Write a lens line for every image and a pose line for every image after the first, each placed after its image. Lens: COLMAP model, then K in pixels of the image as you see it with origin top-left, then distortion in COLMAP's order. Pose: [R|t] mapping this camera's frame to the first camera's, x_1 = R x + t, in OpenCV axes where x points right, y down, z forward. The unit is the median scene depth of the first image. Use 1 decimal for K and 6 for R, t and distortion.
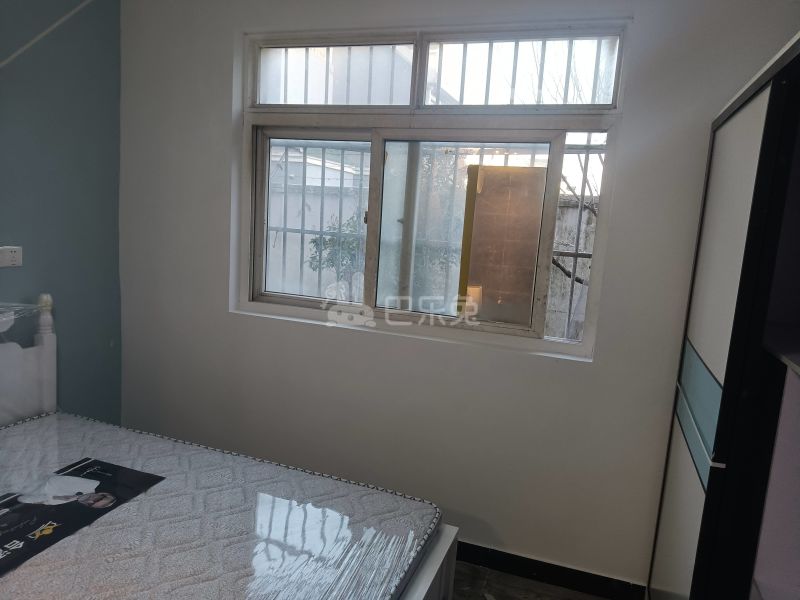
lens RADIAL K [[581.3, 0, 399.4], [0, 581.3, 305.3], [0, 0, 1]] dist [0.096497, -0.165725]
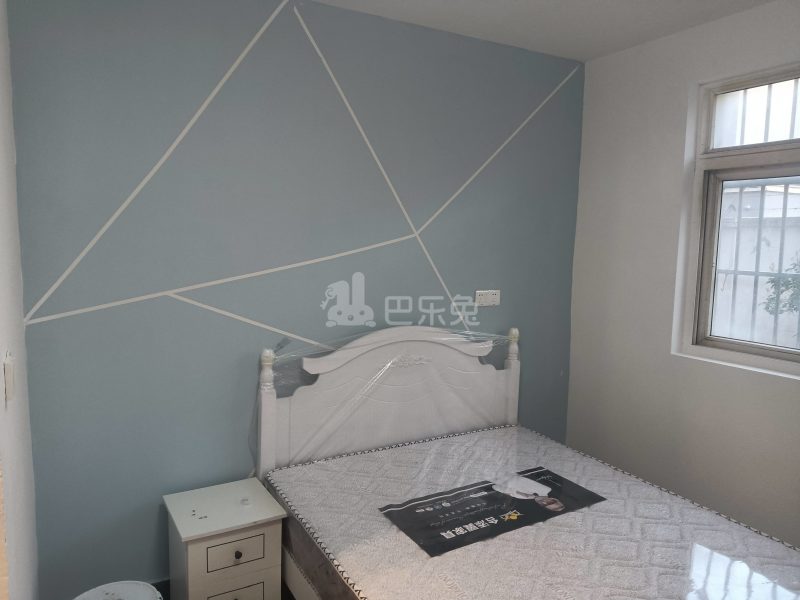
lens RADIAL K [[581.3, 0, 399.4], [0, 581.3, 305.3], [0, 0, 1]] dist [0.096497, -0.165725]
pose [[0.757468, 0.021187, -0.652528, 0.020509], [-0.062854, 0.997197, -0.040585, -0.001821], [0.649840, 0.071756, 0.756677, -0.099404]]
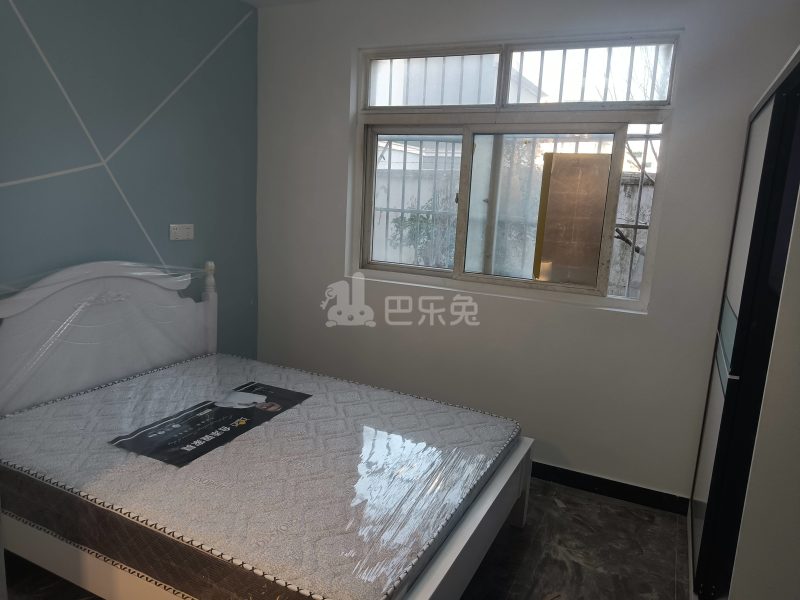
lens RADIAL K [[581.3, 0, 399.4], [0, 581.3, 305.3], [0, 0, 1]] dist [0.096497, -0.165725]
pose [[0.993909, 0.005470, -0.110068, -0.043795], [-0.001887, 0.999466, 0.032629, 0.035239], [0.110188, -0.032223, 0.993388, -0.244641]]
